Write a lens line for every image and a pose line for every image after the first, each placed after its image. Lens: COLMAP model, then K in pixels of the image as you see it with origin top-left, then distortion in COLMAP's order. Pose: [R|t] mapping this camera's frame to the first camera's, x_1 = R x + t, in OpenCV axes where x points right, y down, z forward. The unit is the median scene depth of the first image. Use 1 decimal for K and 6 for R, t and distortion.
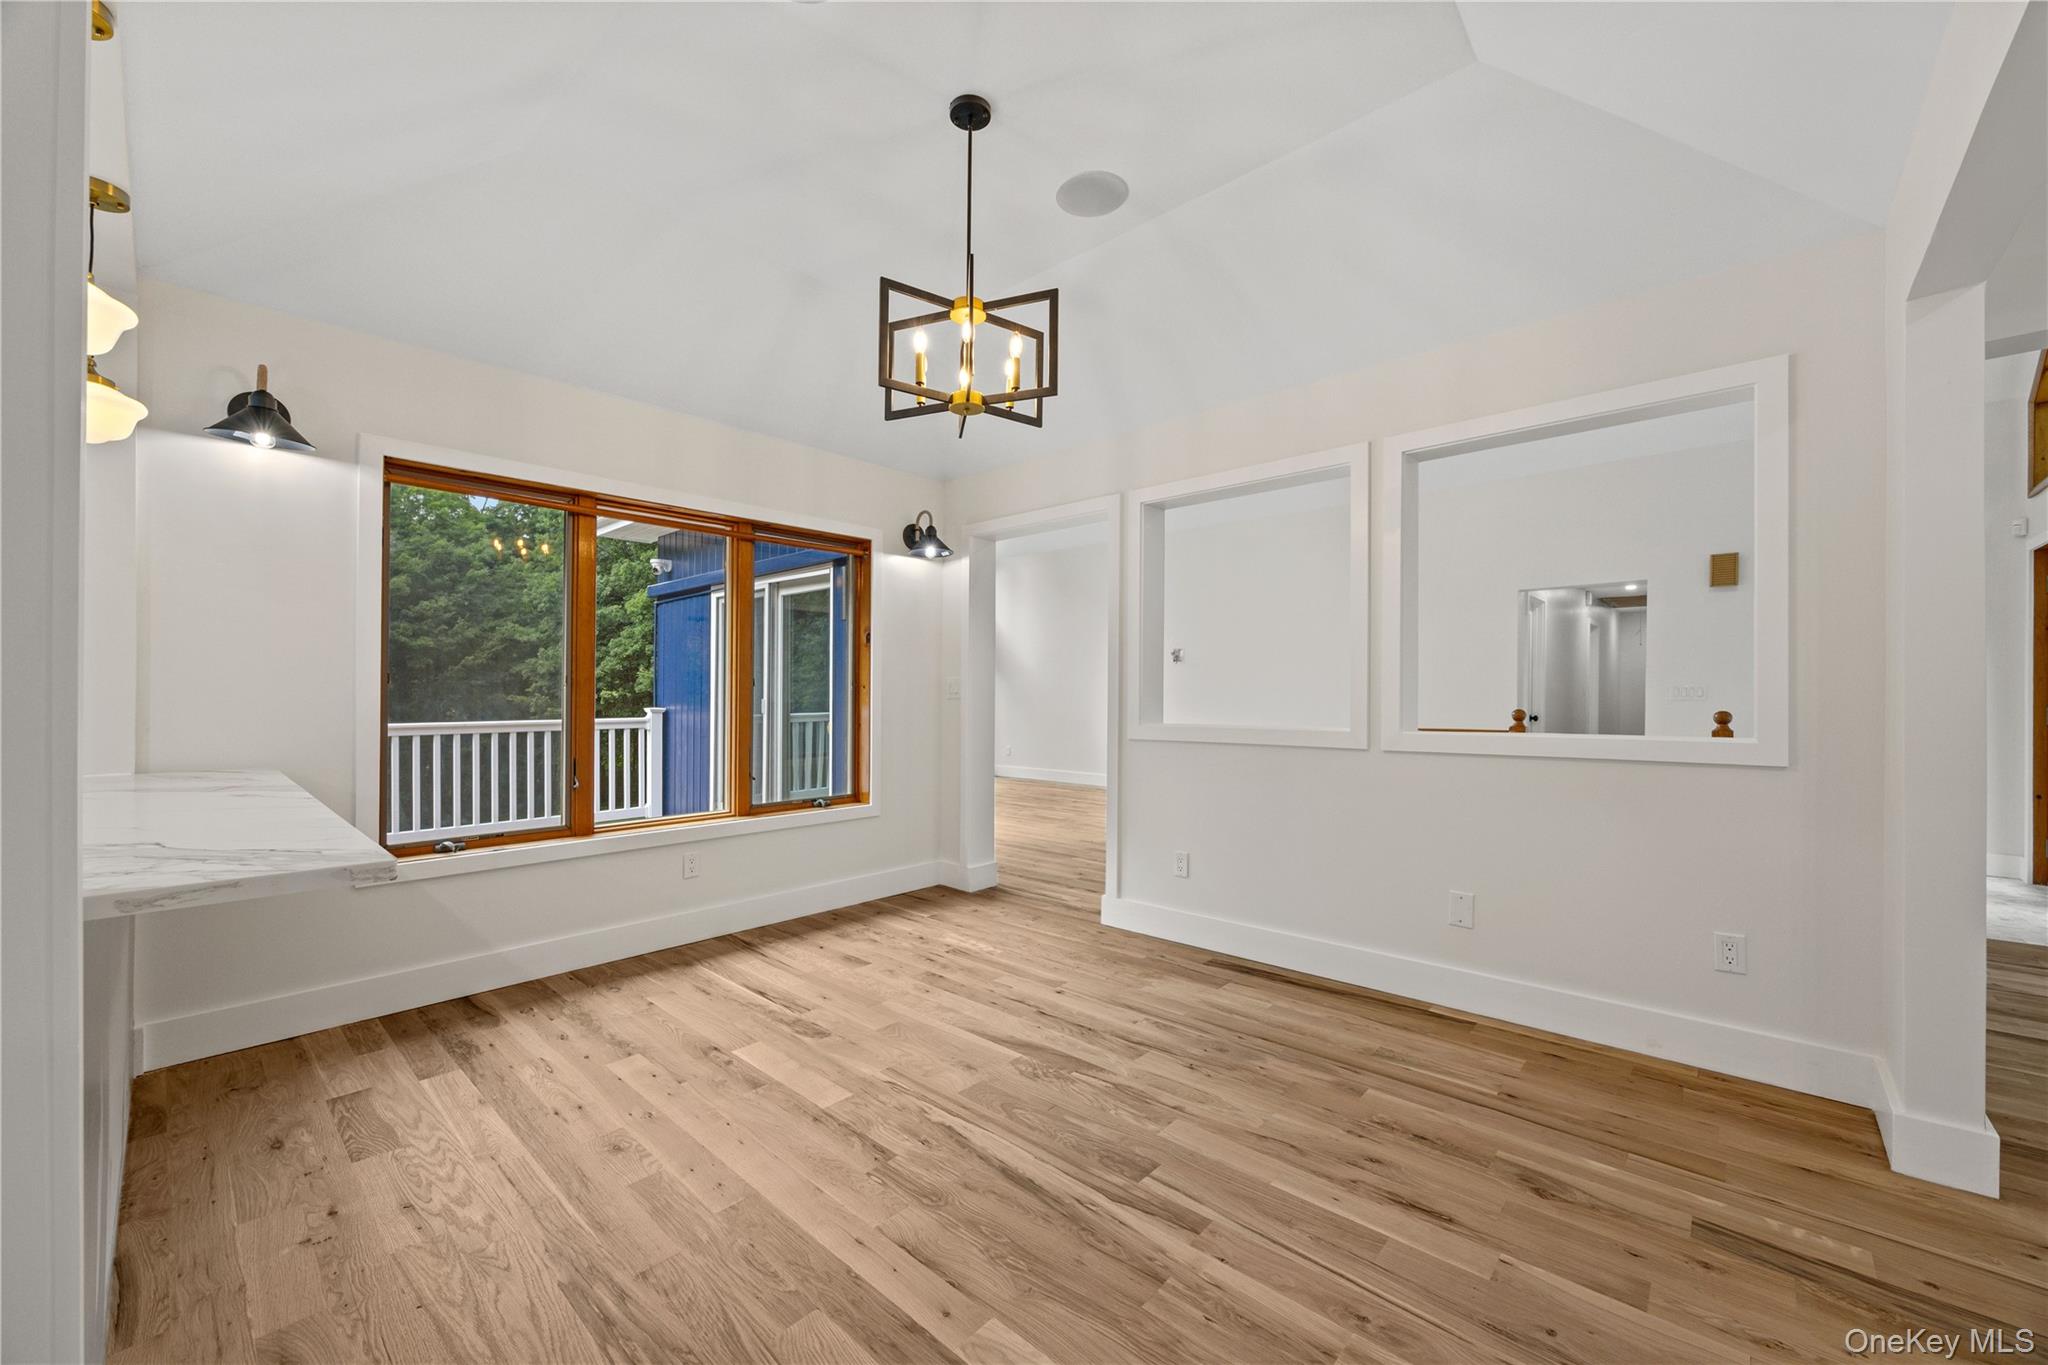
lens RADIAL K [[792.2, 0, 1030.3], [0, 792.2, 688.7], [0, 0, 1]] dist [-0.002412, 0.000553]
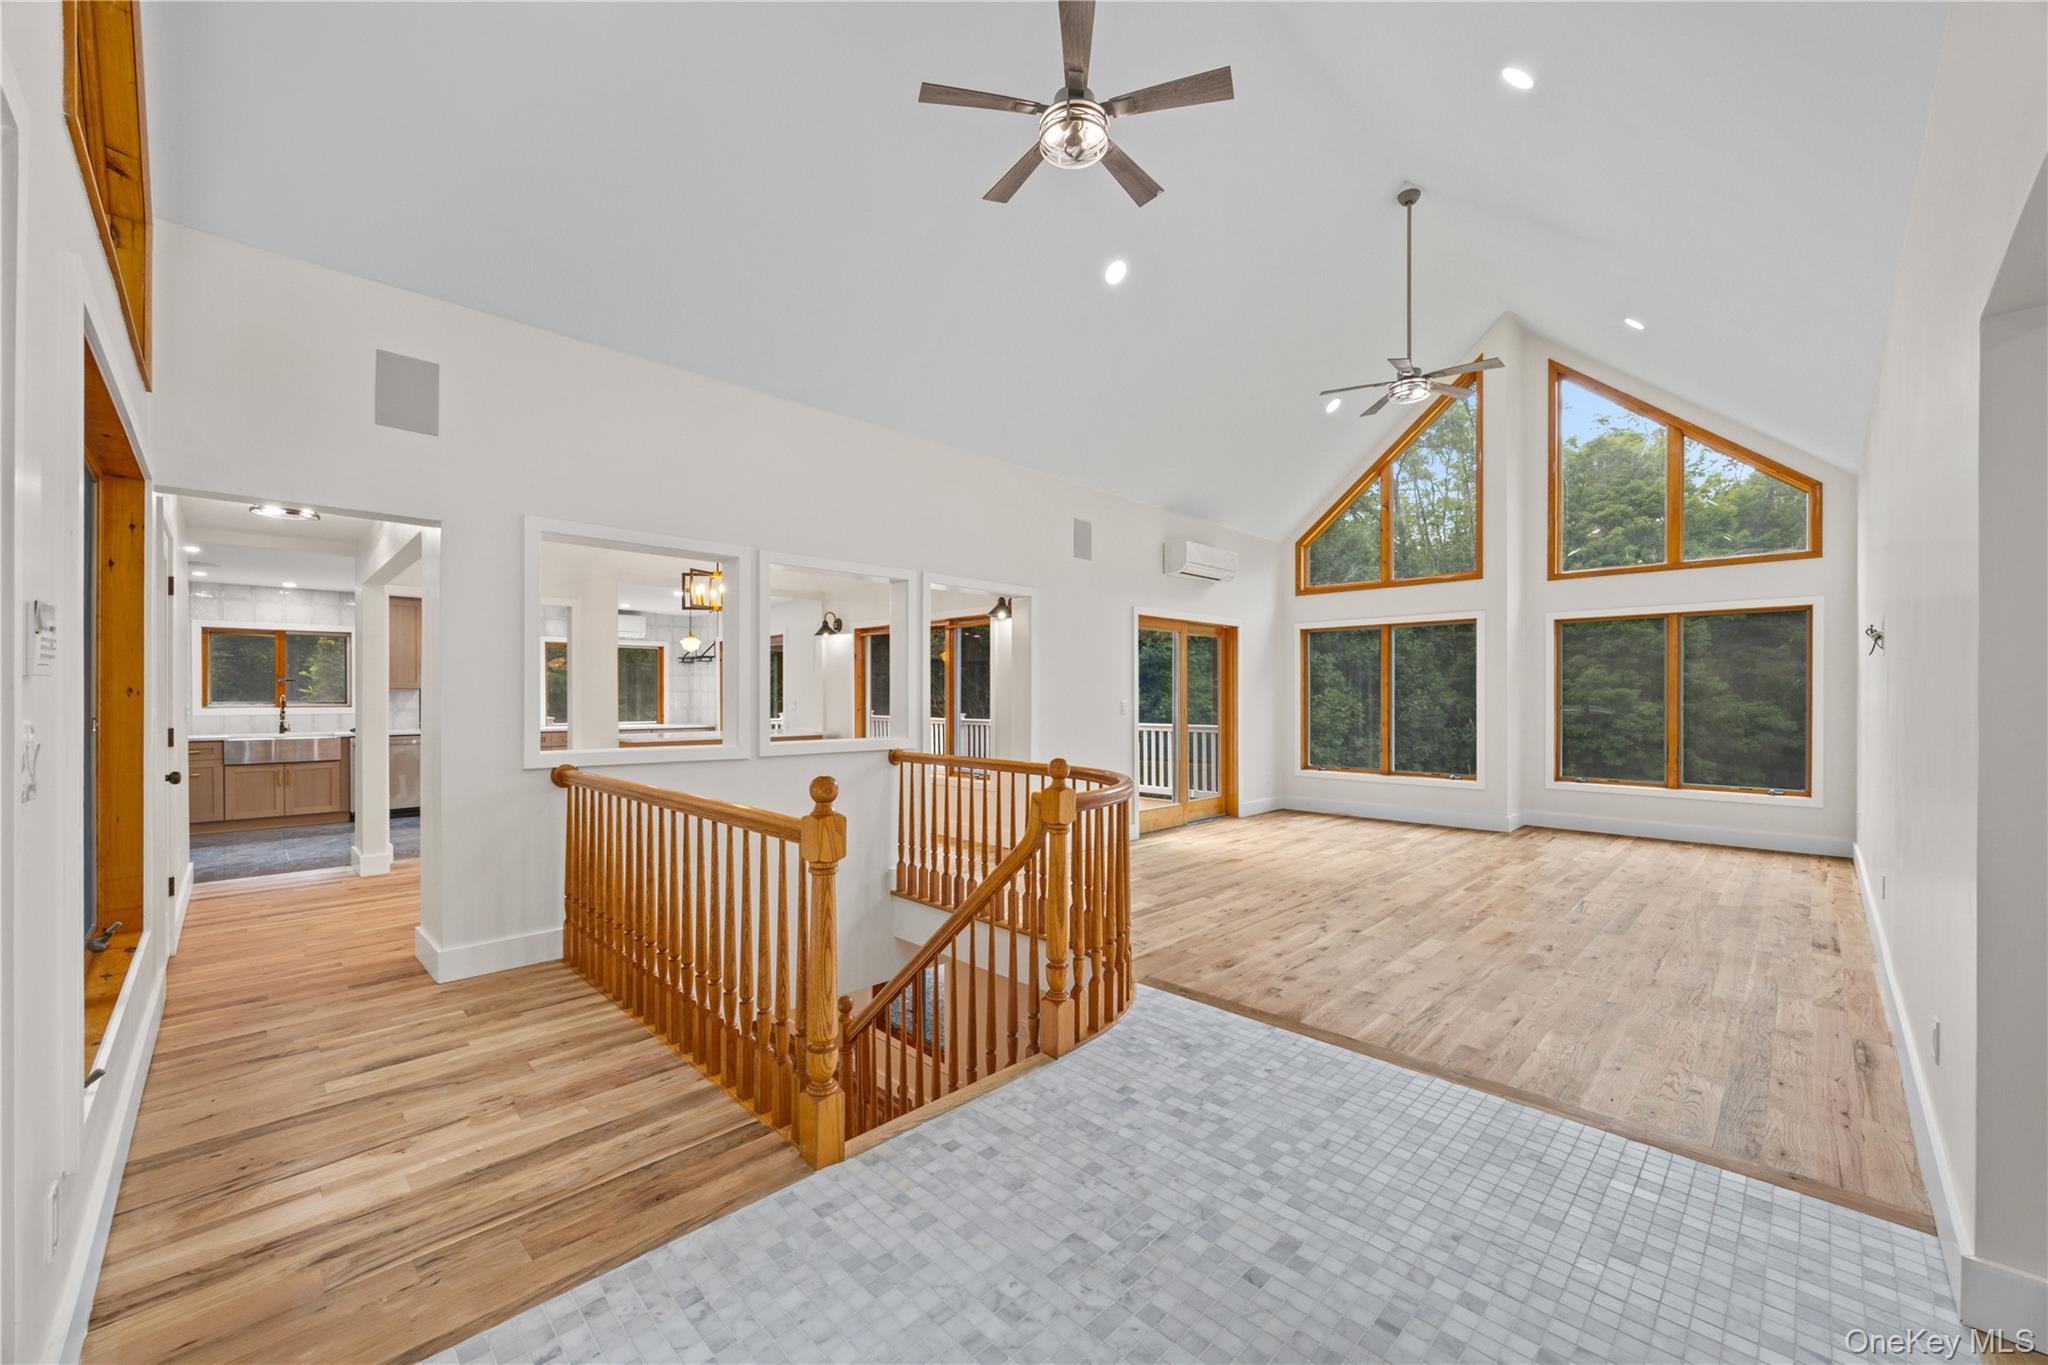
lens RADIAL K [[792.2, 0, 1017.6], [0, 792.2, 693.1], [0, 0, 1]] dist [-0.002412, 0.000553]
pose [[-0.051957, -0.003553, -0.998643, 2.171897], [0.006311, 0.999973, -0.003886, -0.039620], [0.998629, -0.006505, -0.051933, 1.825944]]
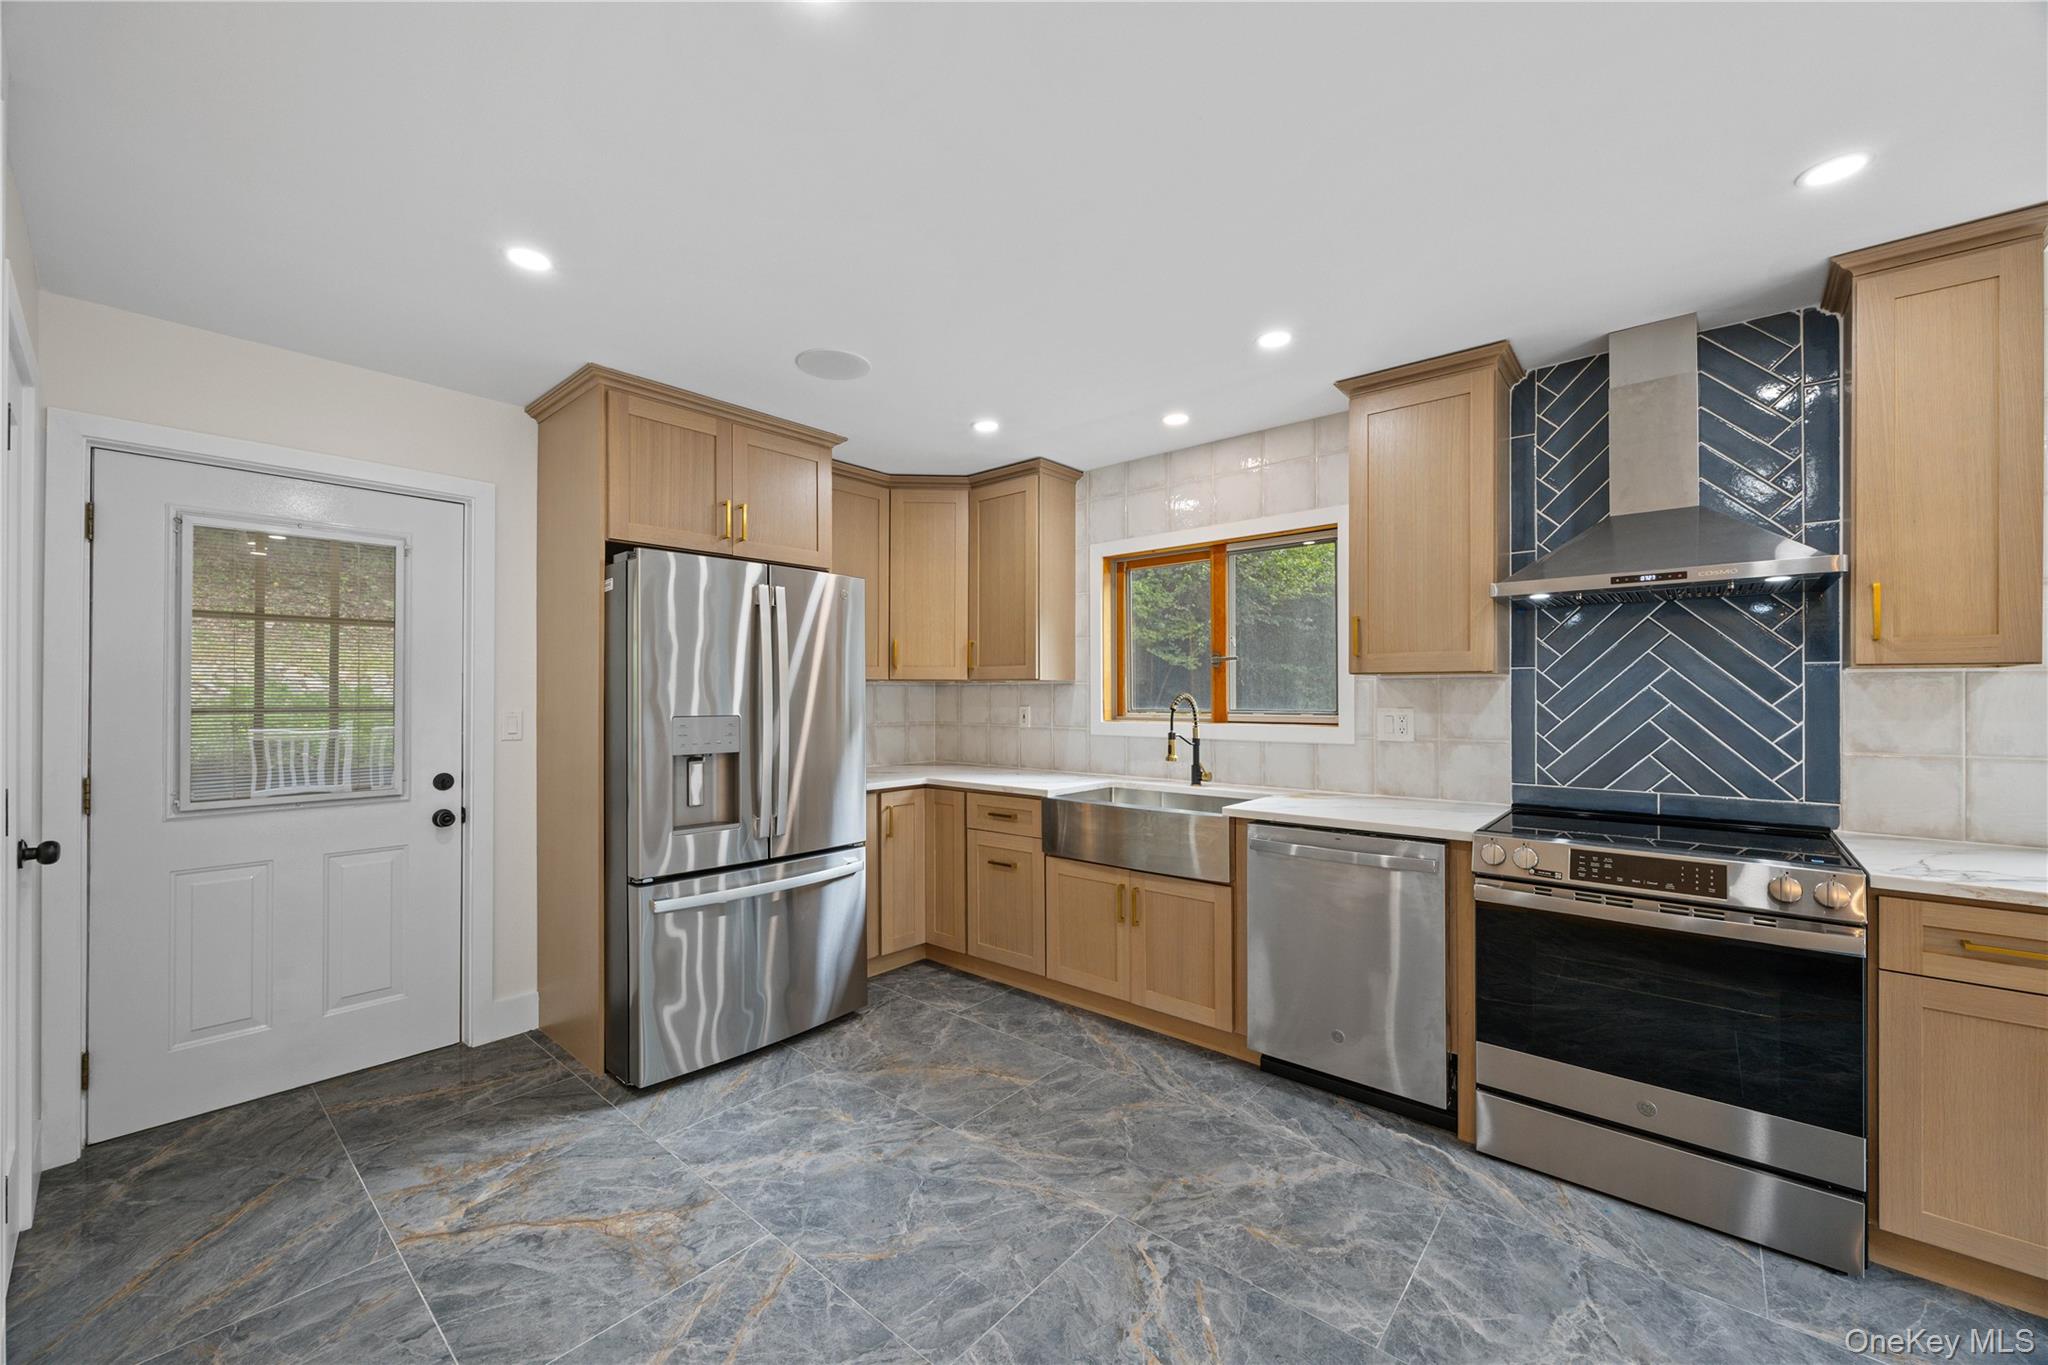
lens RADIAL K [[792.2, 0, 1029.4], [0, 792.2, 688.7], [0, 0, 1]] dist [-0.002412, 0.000553]
pose [[-0.999597, 0.002522, -0.028280, -0.356050], [0.002848, 0.999930, -0.011519, -0.056072], [0.028249, -0.011595, -0.999534, 0.147440]]
